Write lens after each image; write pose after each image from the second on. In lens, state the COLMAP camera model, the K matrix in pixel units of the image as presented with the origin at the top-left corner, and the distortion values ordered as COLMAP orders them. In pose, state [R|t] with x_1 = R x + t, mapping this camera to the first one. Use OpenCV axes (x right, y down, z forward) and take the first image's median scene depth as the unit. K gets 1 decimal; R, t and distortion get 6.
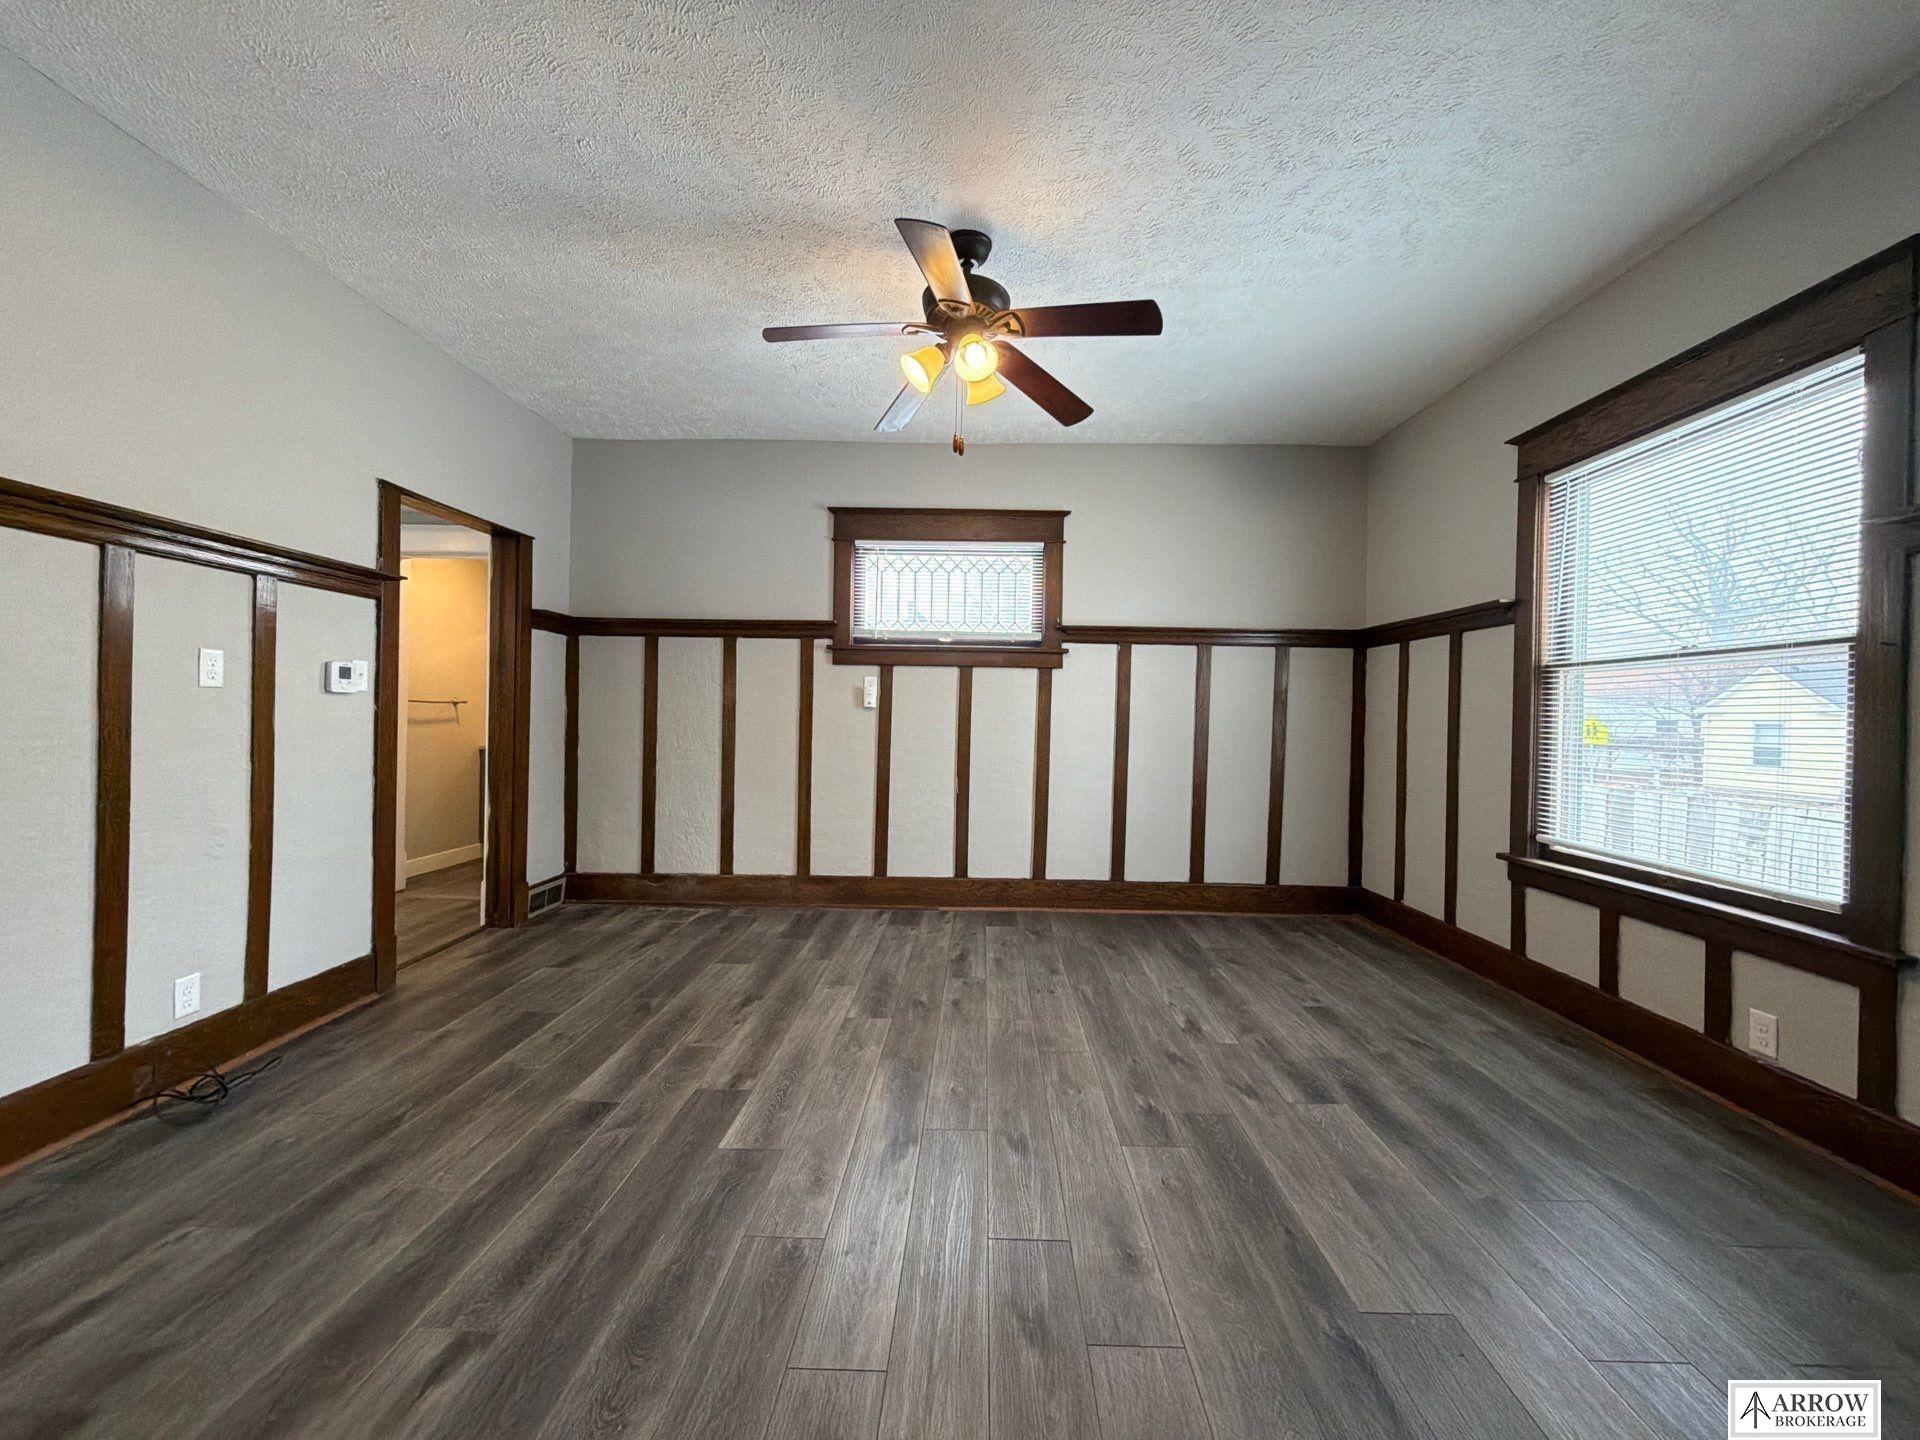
lens RADIAL K [[764.7, 0, 961.4], [0, 764.7, 724.1], [0, 0, 1]] dist [-0.000807, -0.000041]
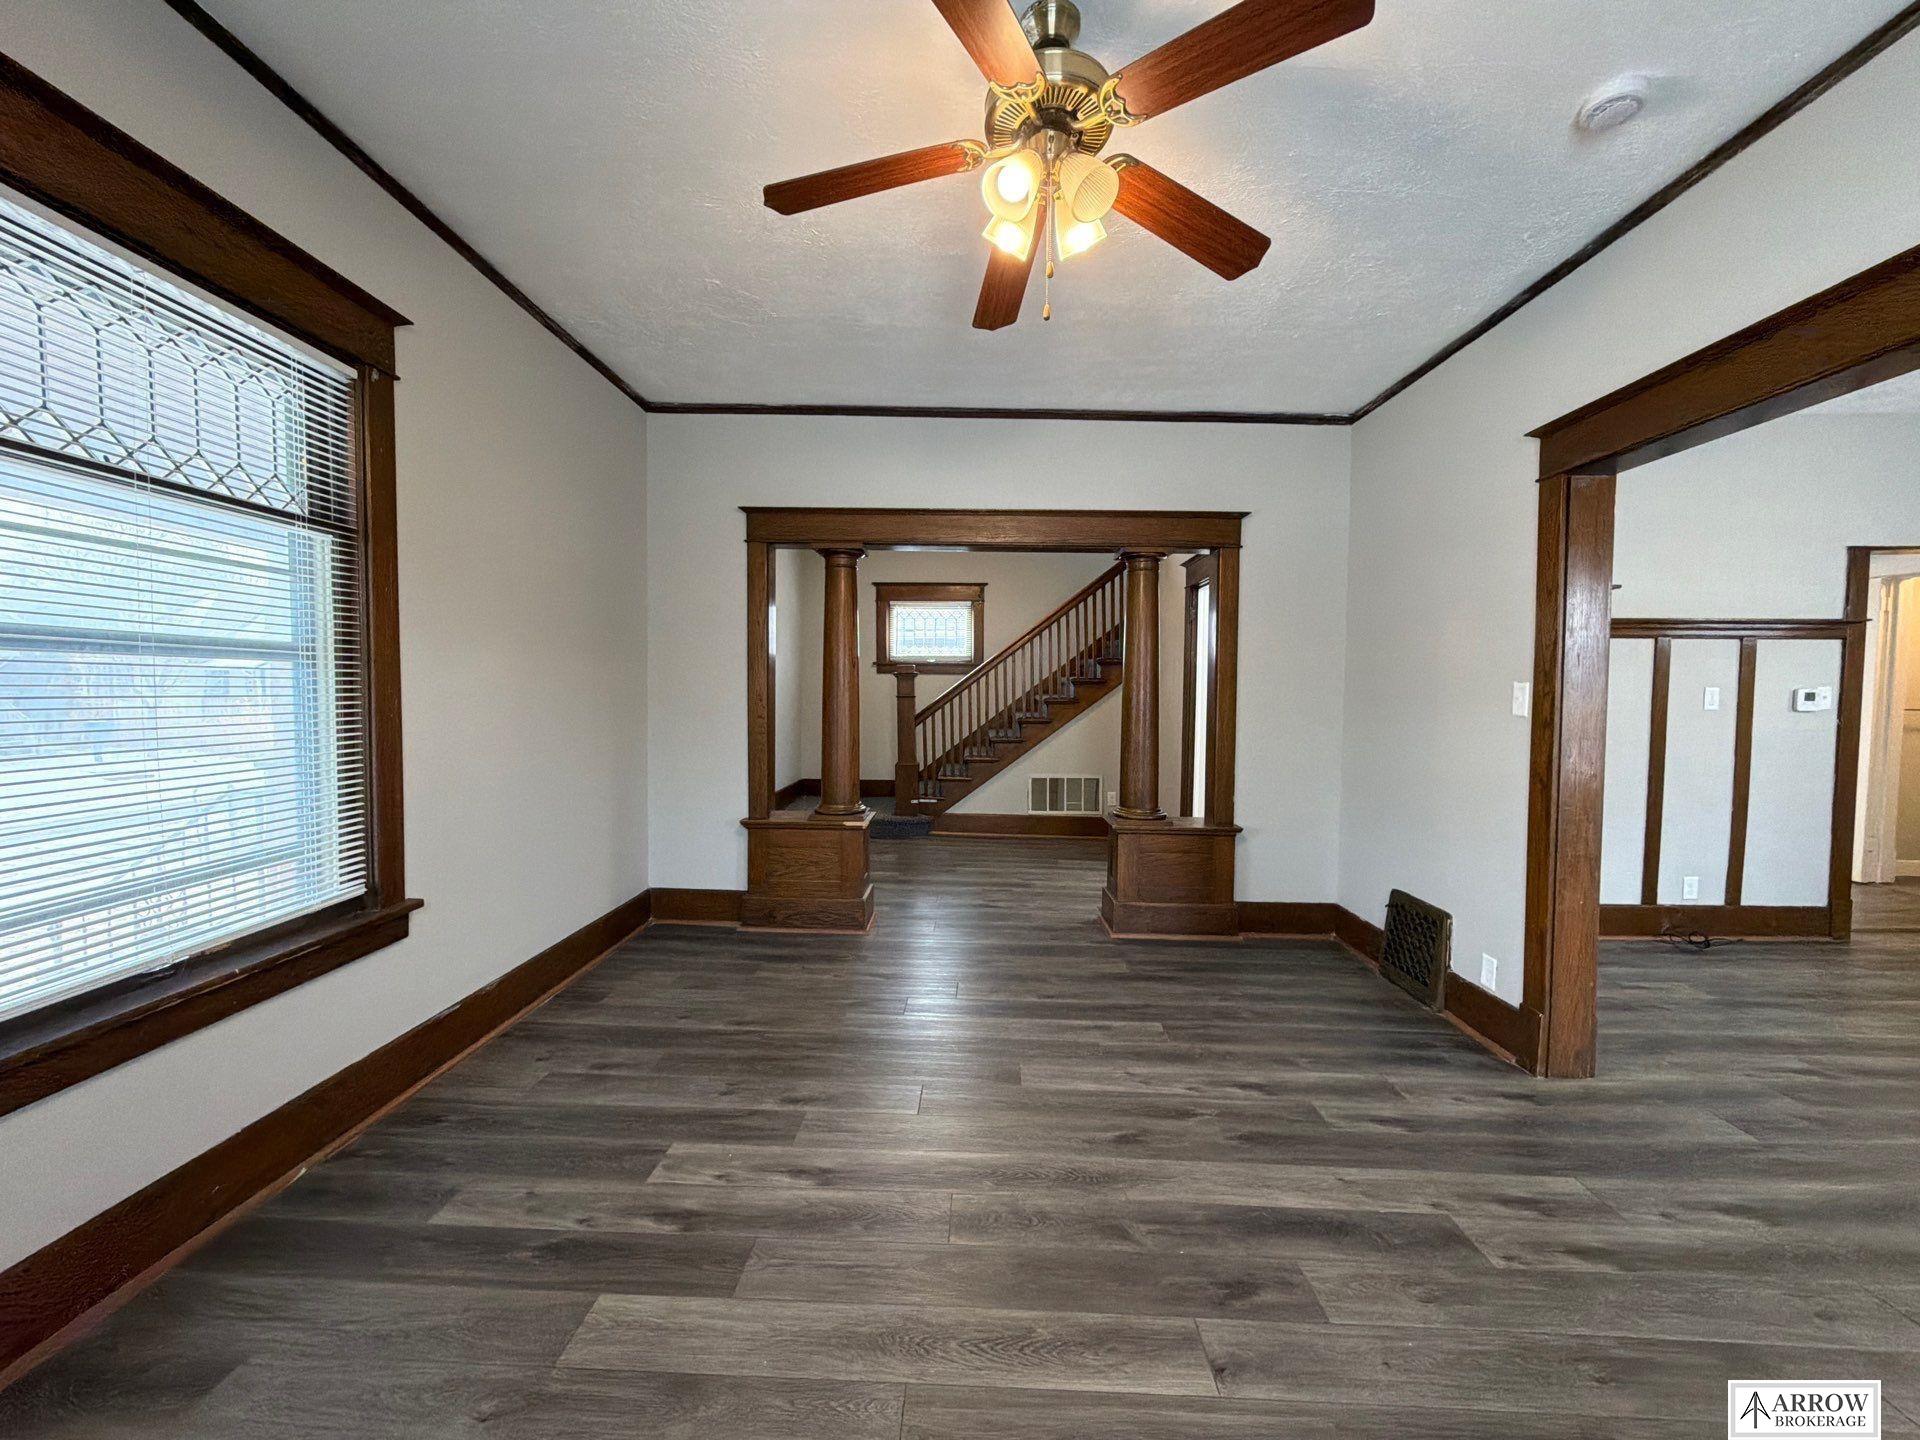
lens RADIAL K [[764.7, 0, 961.4], [0, 764.7, 724.1], [0, 0, 1]] dist [-0.000807, -0.000041]
pose [[-0.001483, 0.024600, -0.999696, 0.535537], [-0.015425, 0.999578, 0.024620, -0.025868], [0.999880, 0.015456, -0.001103, -0.493755]]
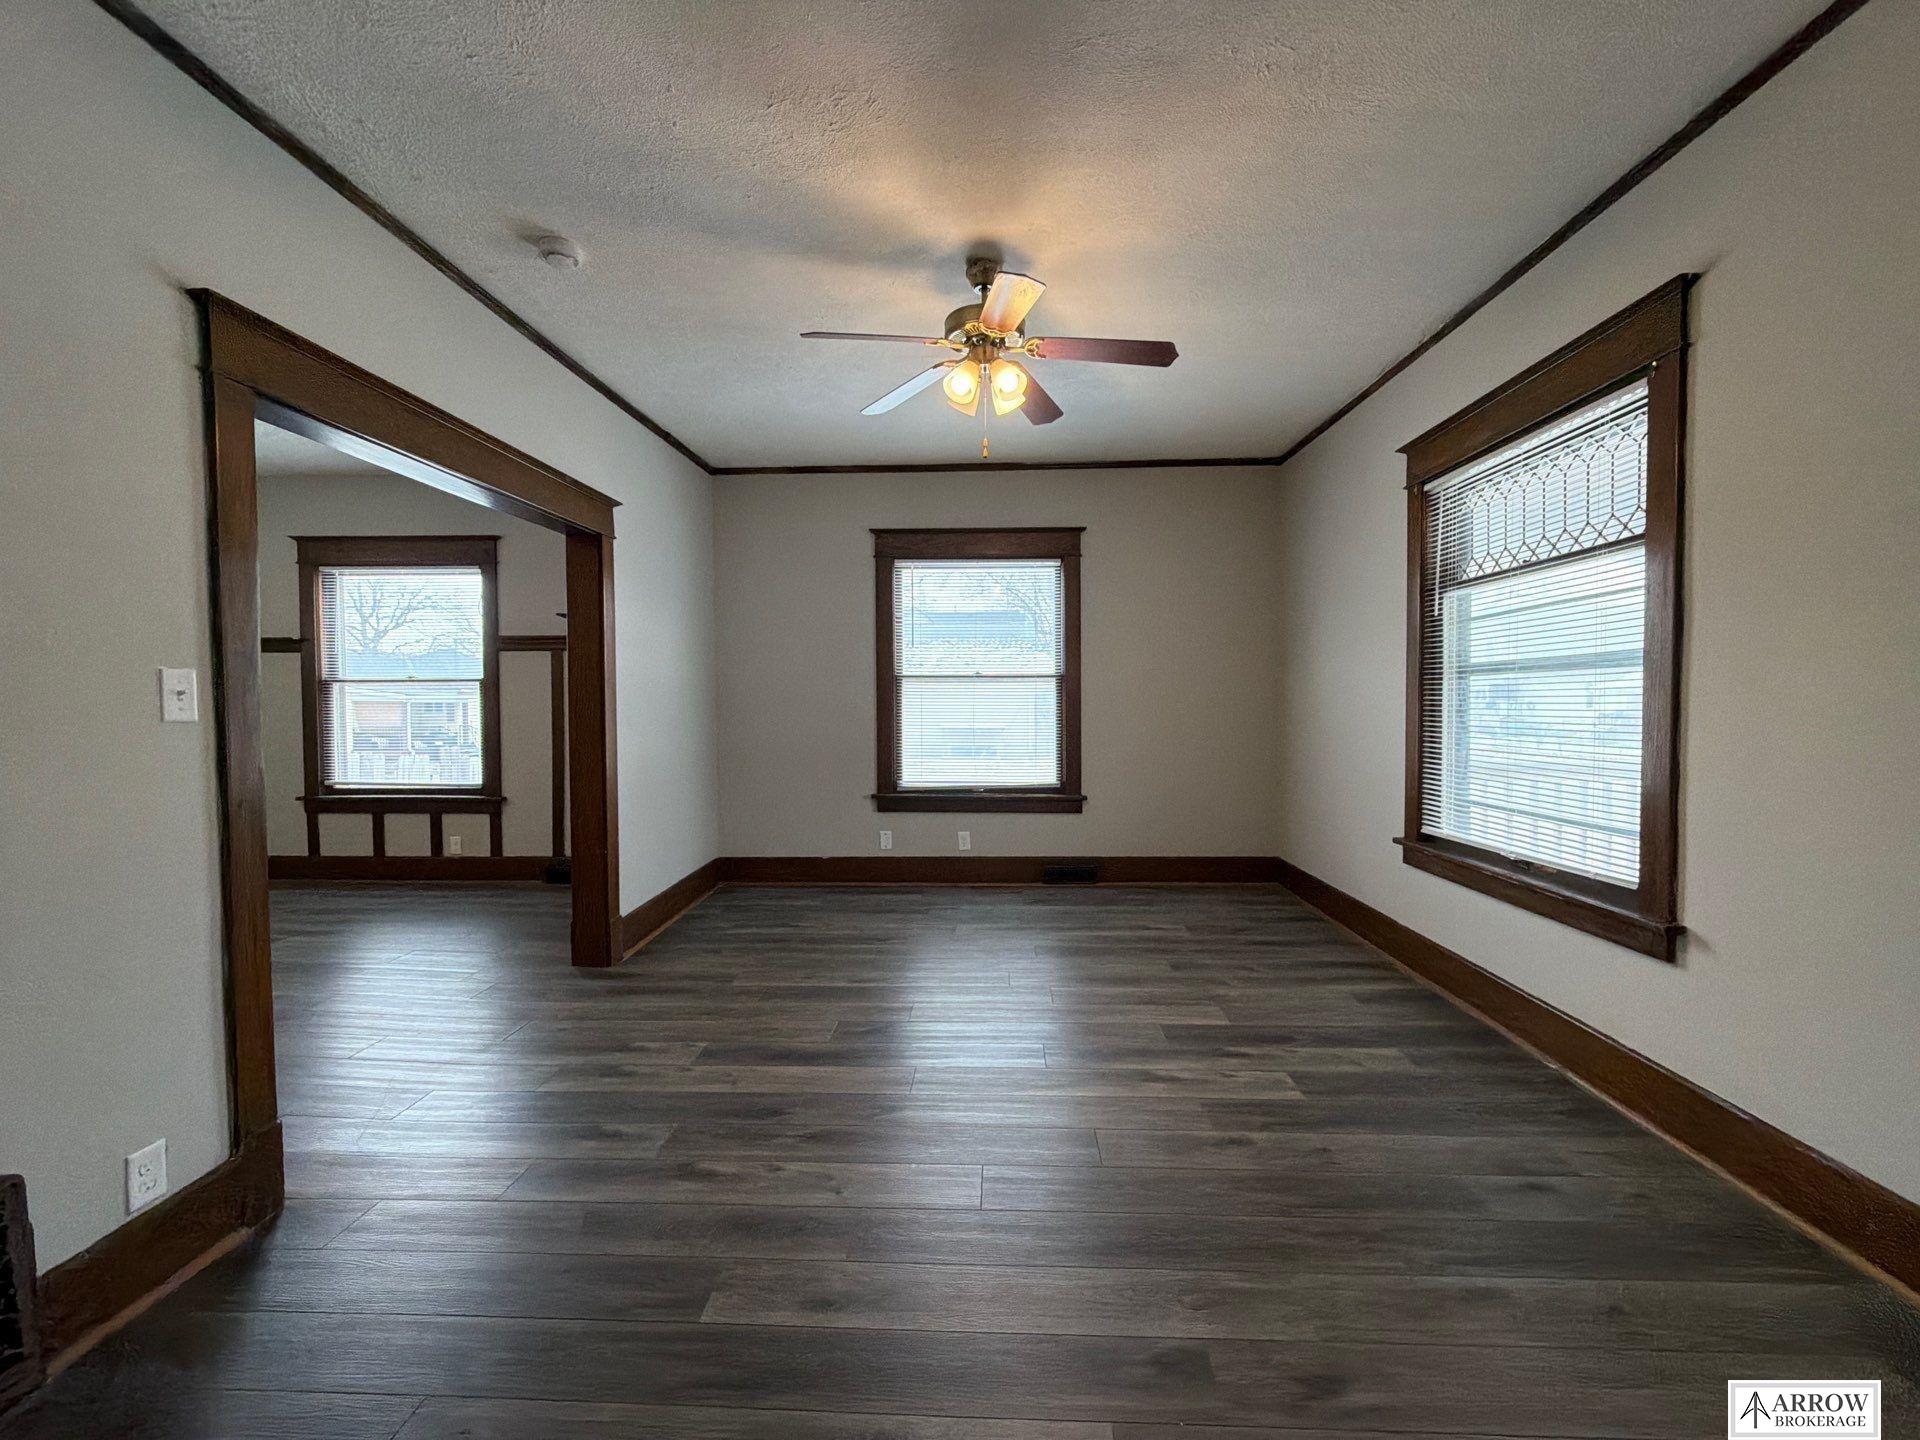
lens RADIAL K [[764.7, 0, 961.4], [0, 764.7, 724.1], [0, 0, 1]] dist [-0.000807, -0.000041]
pose [[0.021647, -0.045433, 0.998733, -0.871211], [0.011469, 0.998912, 0.045193, -0.039215], [-0.999700, 0.010476, 0.022145, -0.427972]]
